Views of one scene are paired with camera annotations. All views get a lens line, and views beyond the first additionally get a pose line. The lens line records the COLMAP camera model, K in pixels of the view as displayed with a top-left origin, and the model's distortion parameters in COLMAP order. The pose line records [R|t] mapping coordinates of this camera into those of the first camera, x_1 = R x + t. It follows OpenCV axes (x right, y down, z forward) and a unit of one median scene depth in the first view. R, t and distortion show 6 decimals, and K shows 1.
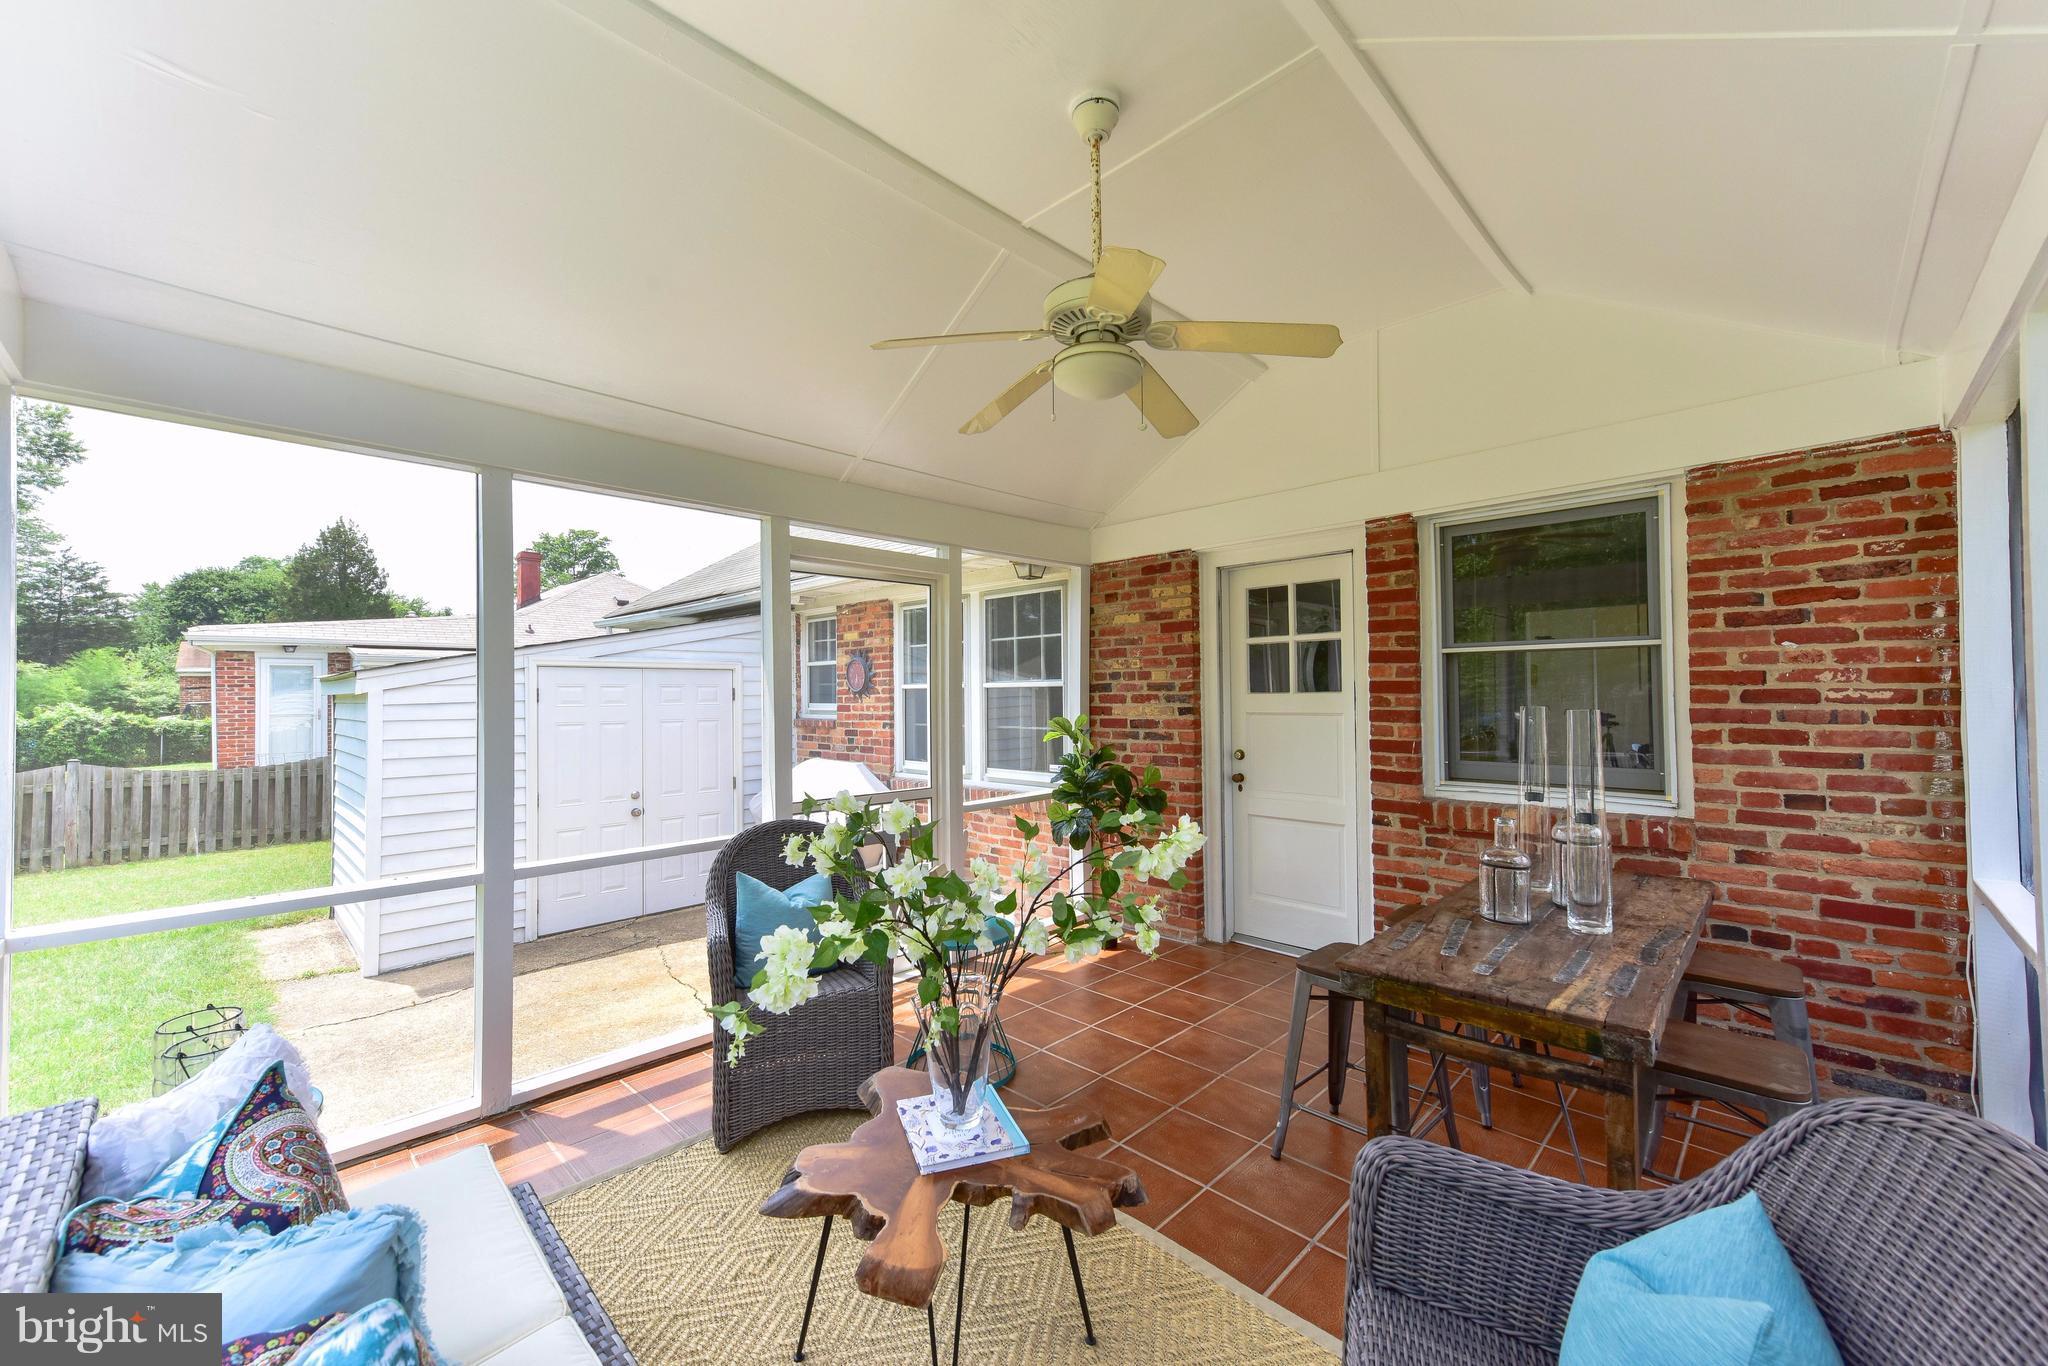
lens RADIAL K [[786.1, 0, 1025.0], [0, 786.1, 678.1], [0, 0, 1]] dist [-0.000039, -0.000050]
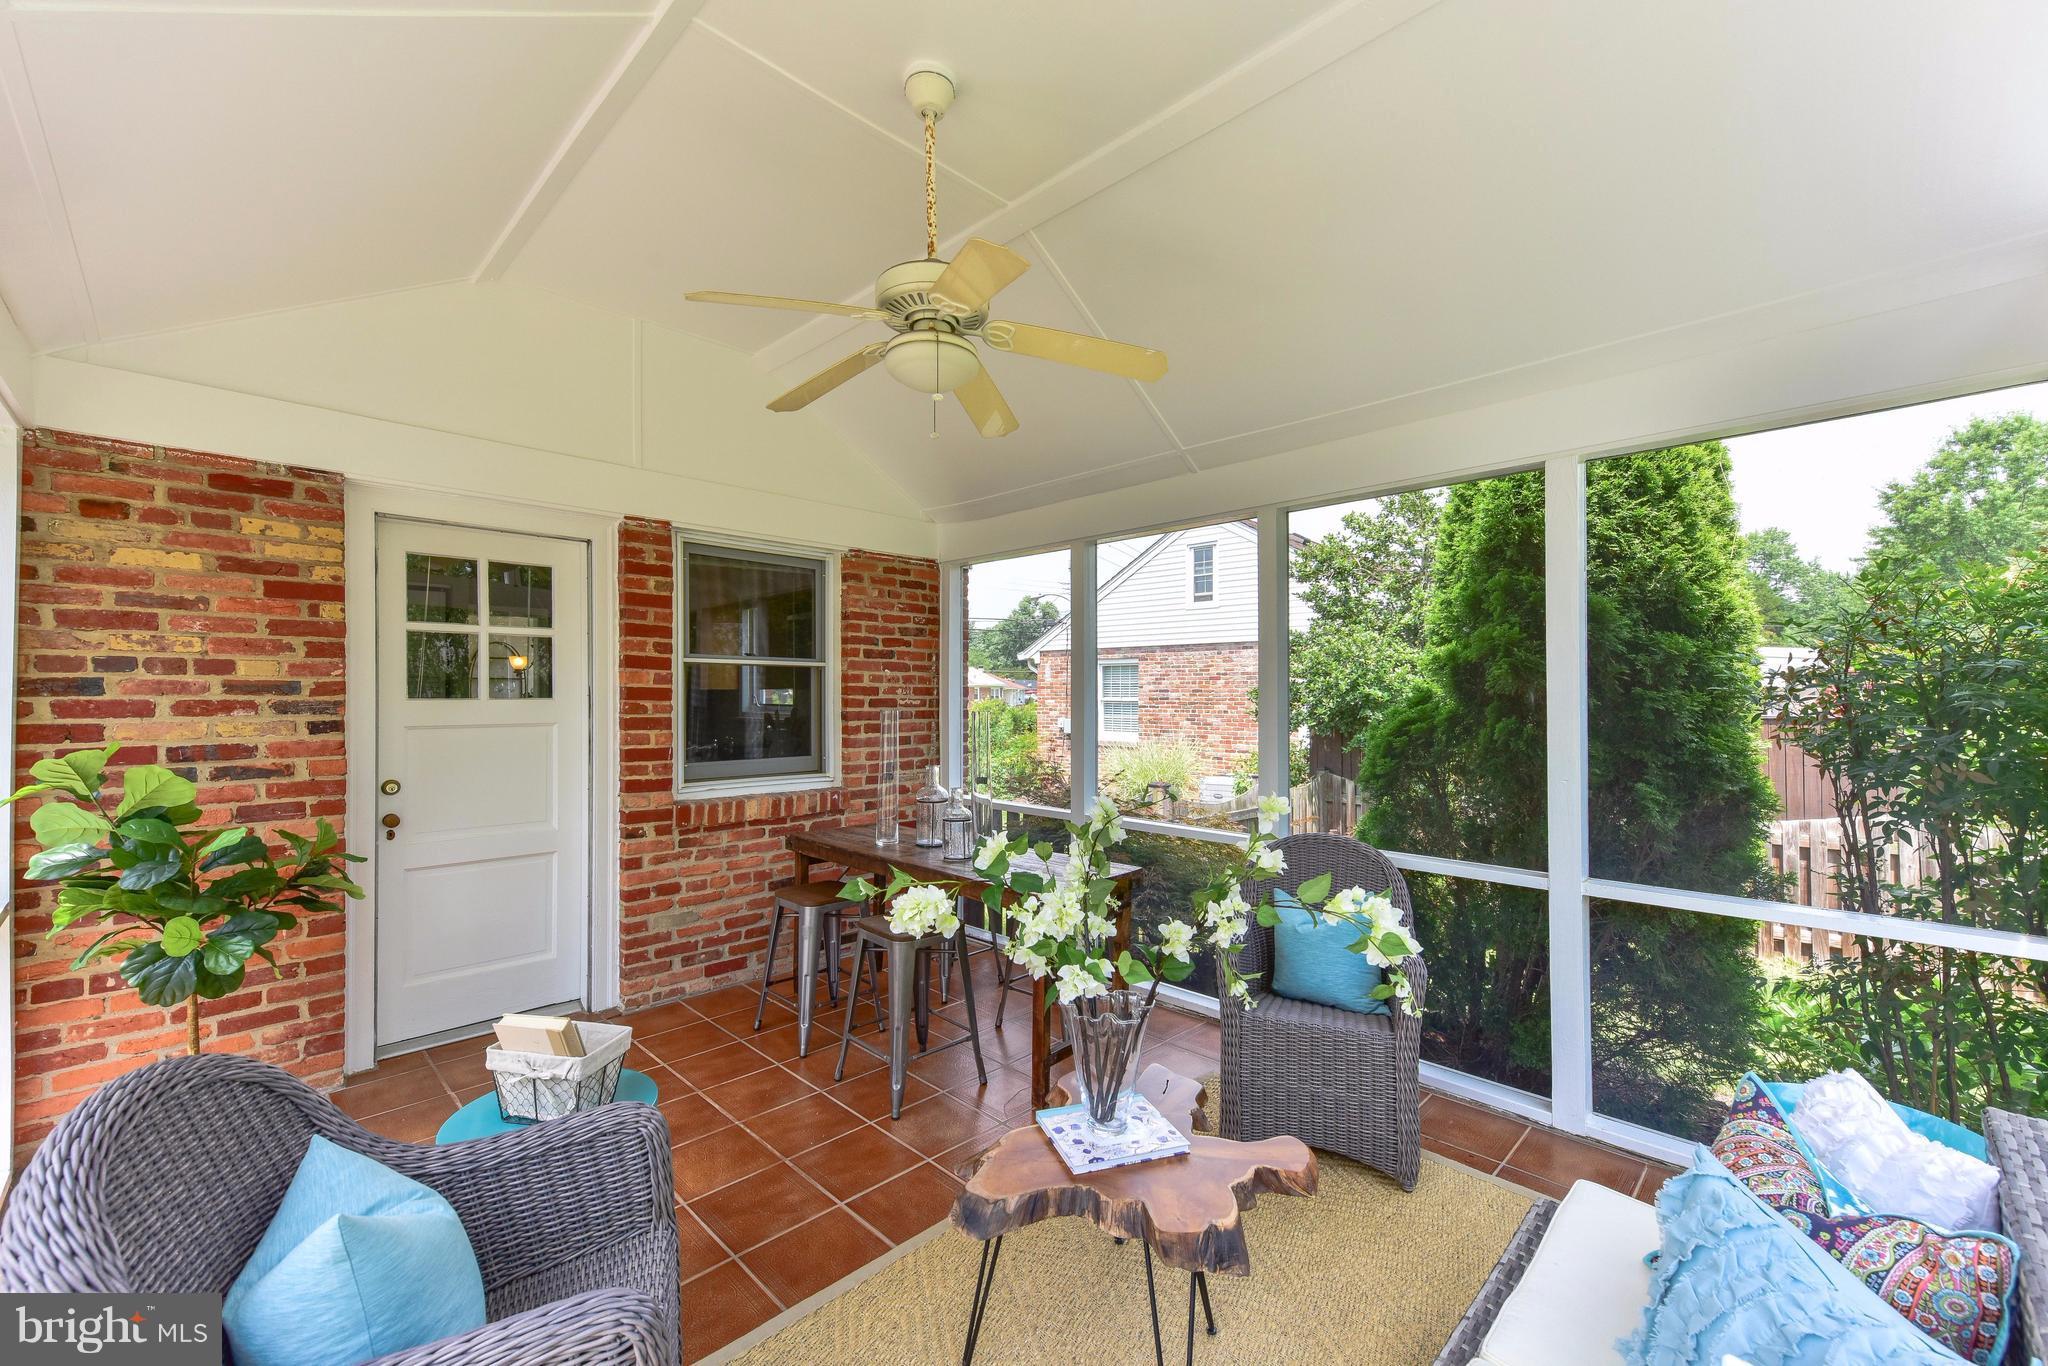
lens RADIAL K [[822.5, 0, 1017.8], [0, 822.5, 688.1], [0, 0, 1]] dist [0.001634, 0.000110]
pose [[0.004246, 0.019693, 0.999797, -0.536951], [-0.020133, 0.999605, -0.019604, 0.014678], [-0.999788, -0.020045, 0.004641, 0.521680]]
